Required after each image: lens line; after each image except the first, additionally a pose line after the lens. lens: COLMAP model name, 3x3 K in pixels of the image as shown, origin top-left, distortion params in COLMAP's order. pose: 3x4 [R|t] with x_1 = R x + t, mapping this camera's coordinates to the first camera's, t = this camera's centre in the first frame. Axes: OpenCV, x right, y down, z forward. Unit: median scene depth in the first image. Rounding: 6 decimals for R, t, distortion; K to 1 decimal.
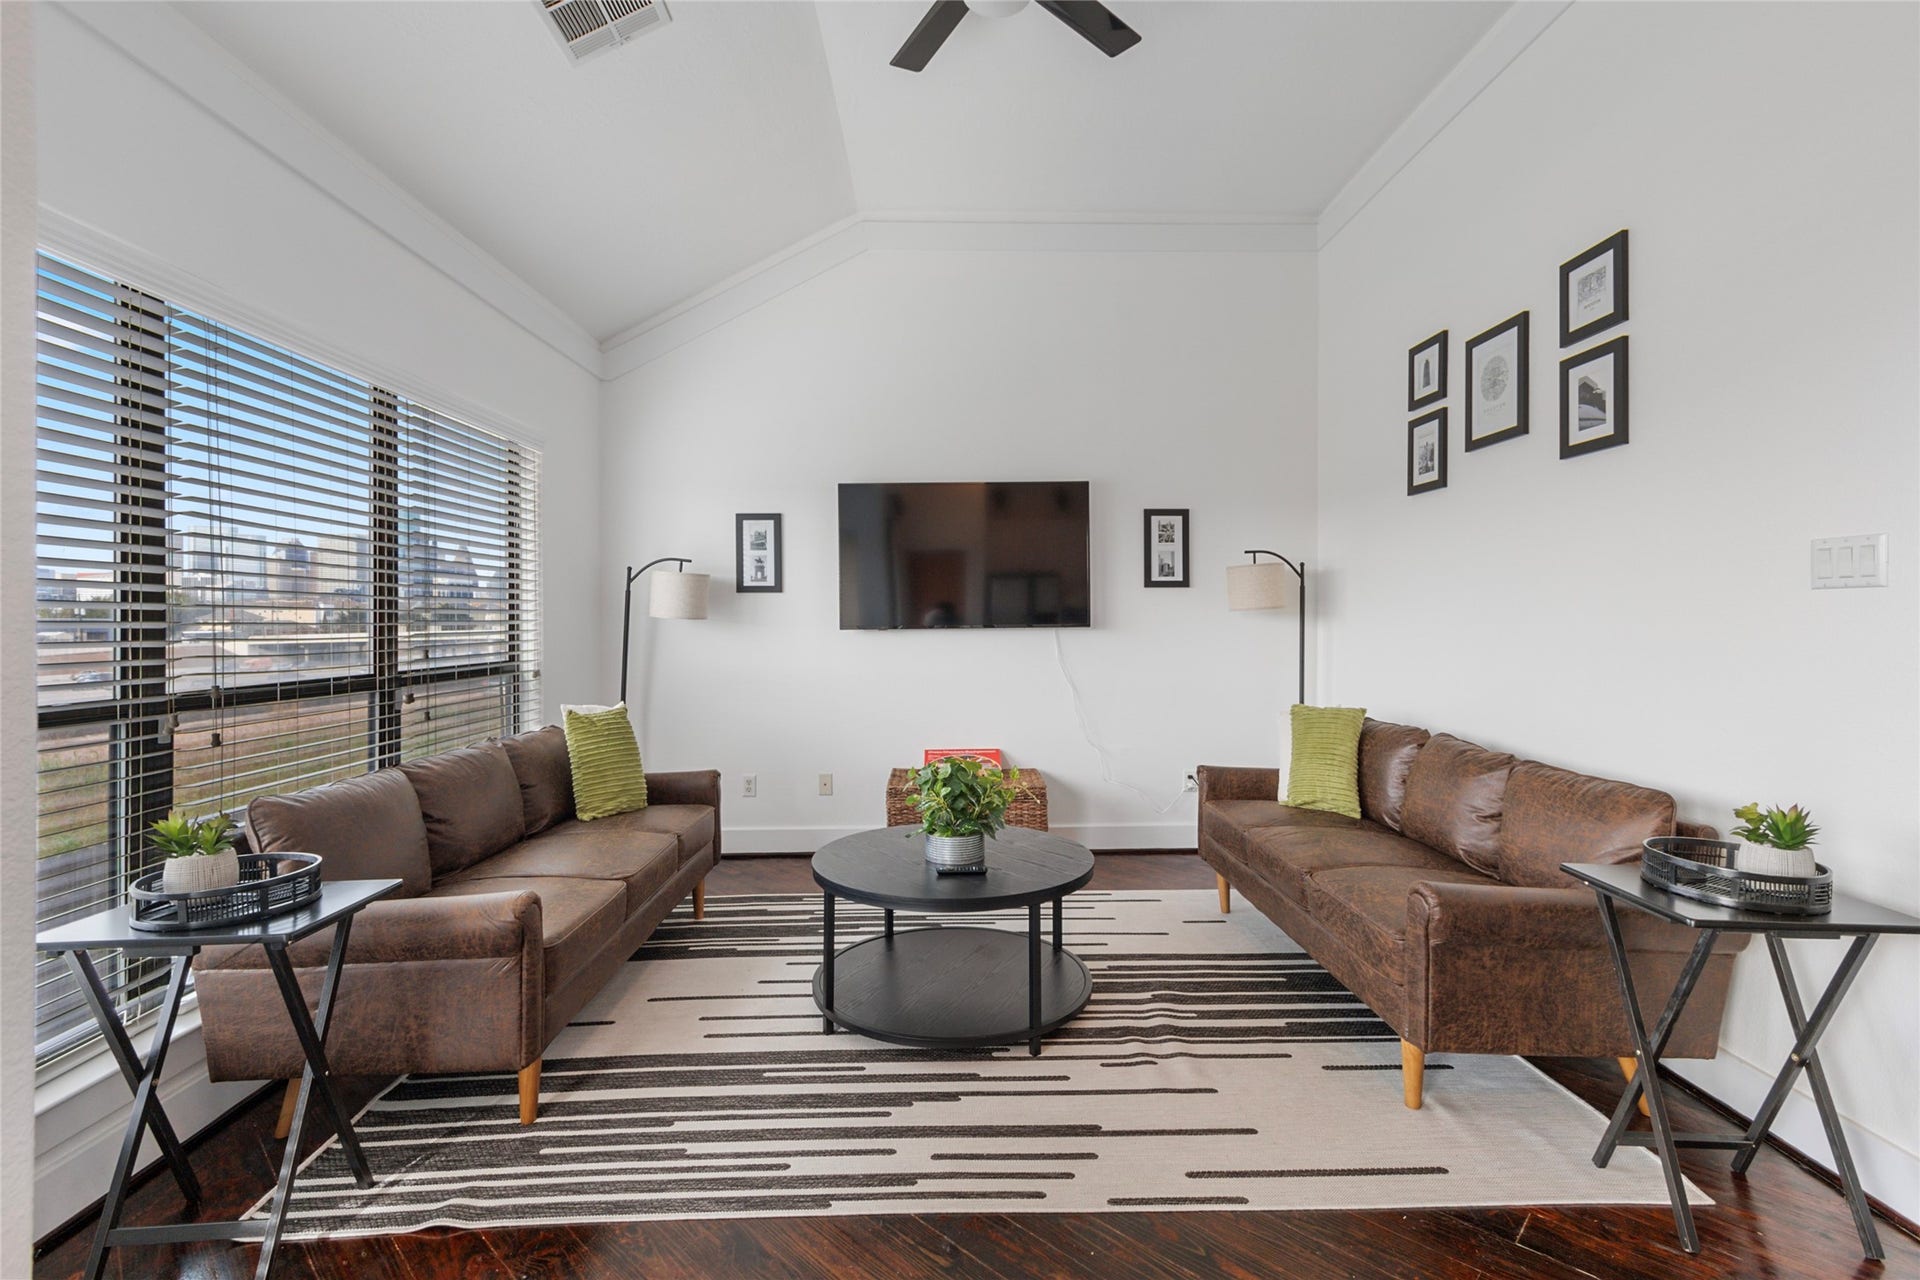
lens RADIAL K [[883.8, 0, 923.5], [0, 883.8, 614.0], [0, 0, 1]] dist [0.000812, 0.000386]
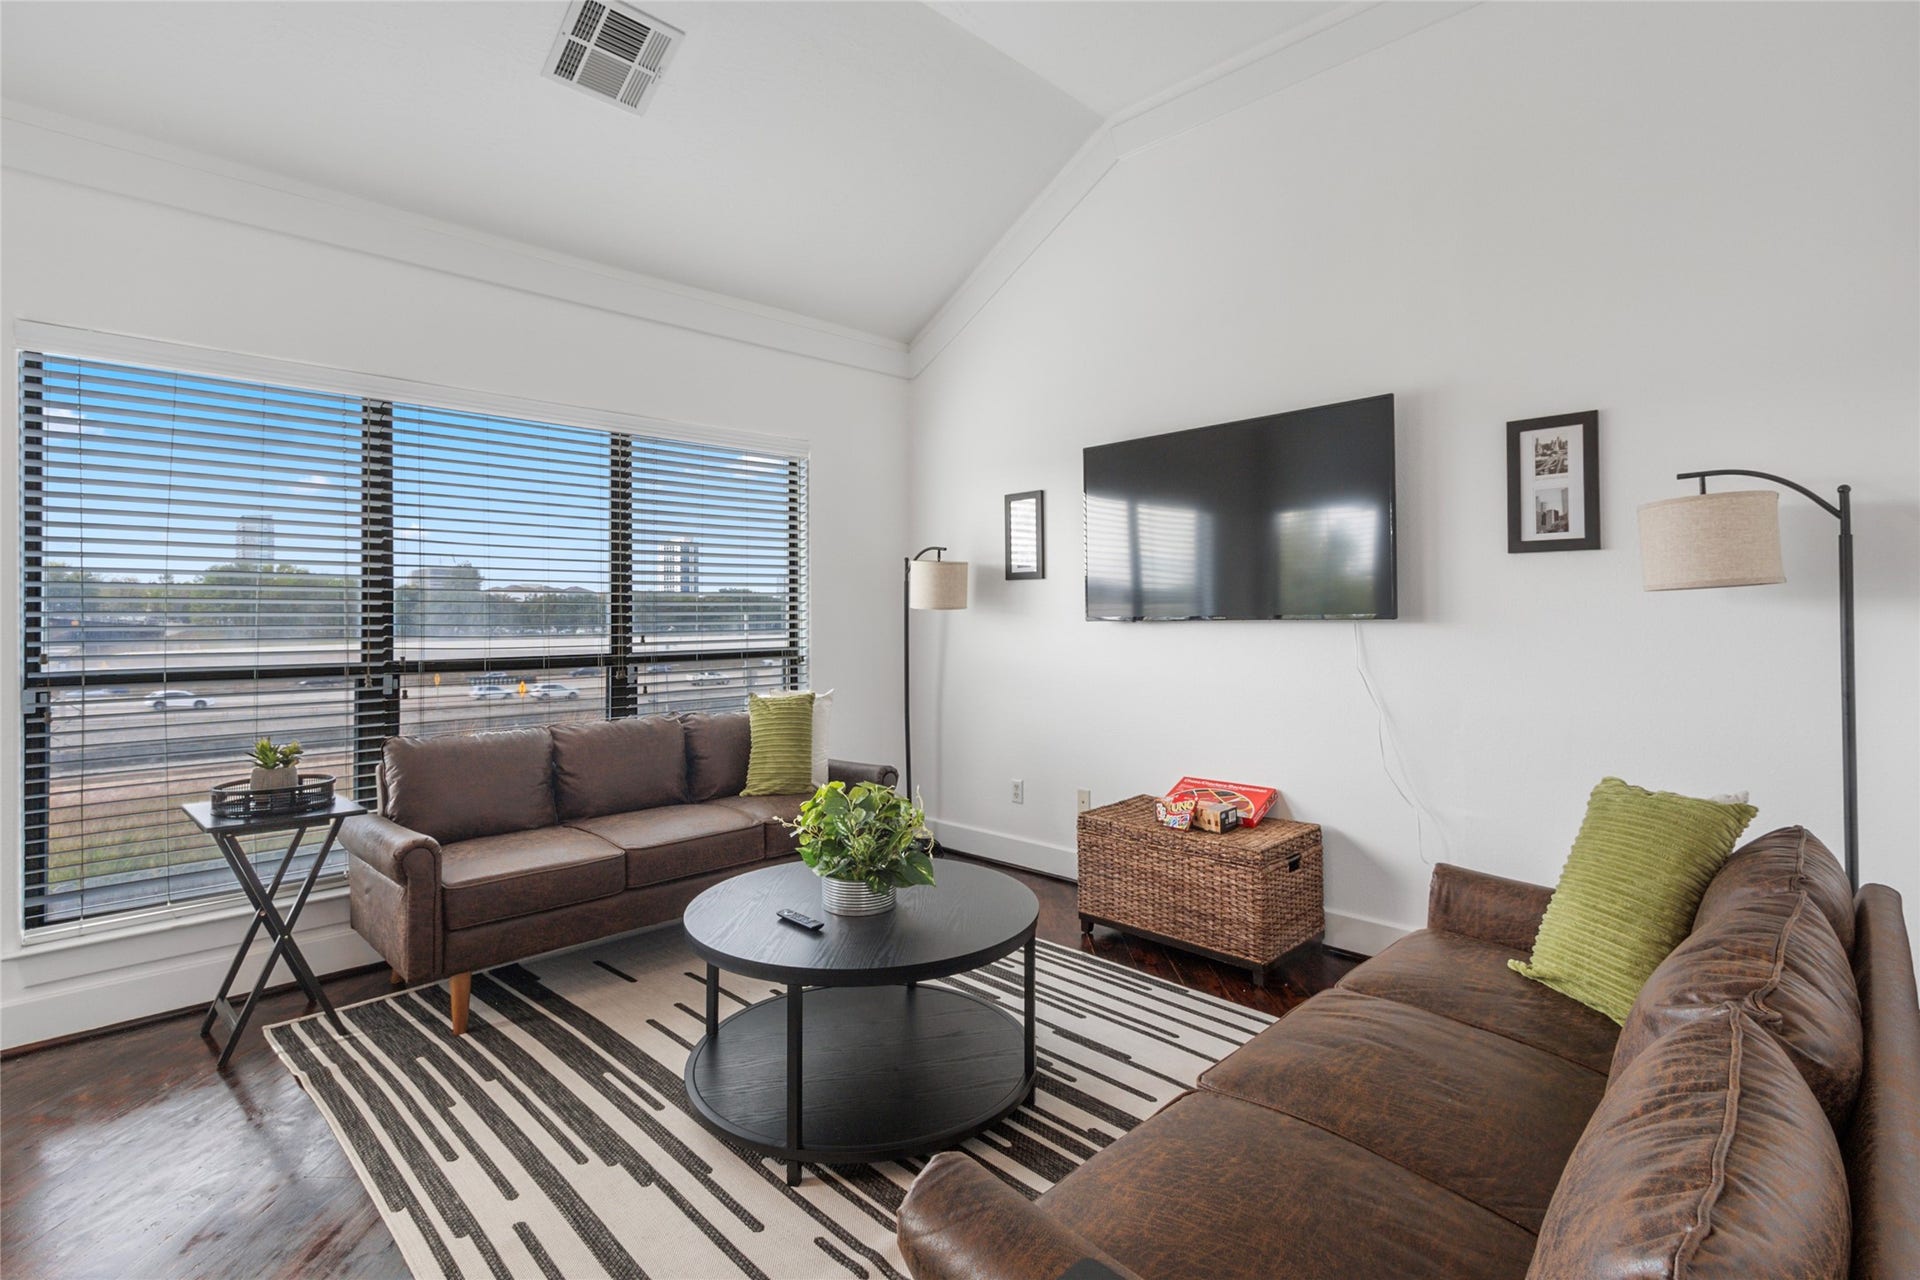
lens RADIAL K [[898.1, 0, 959.7], [0, 898.1, 586.2], [0, 0, 1]] dist [0.004357, -0.000426]
pose [[0.690141, -0.022081, -0.723338, 0.485740], [0.007701, 0.999702, -0.023170, 0.004084], [0.723634, 0.010420, 0.690105, 0.347979]]
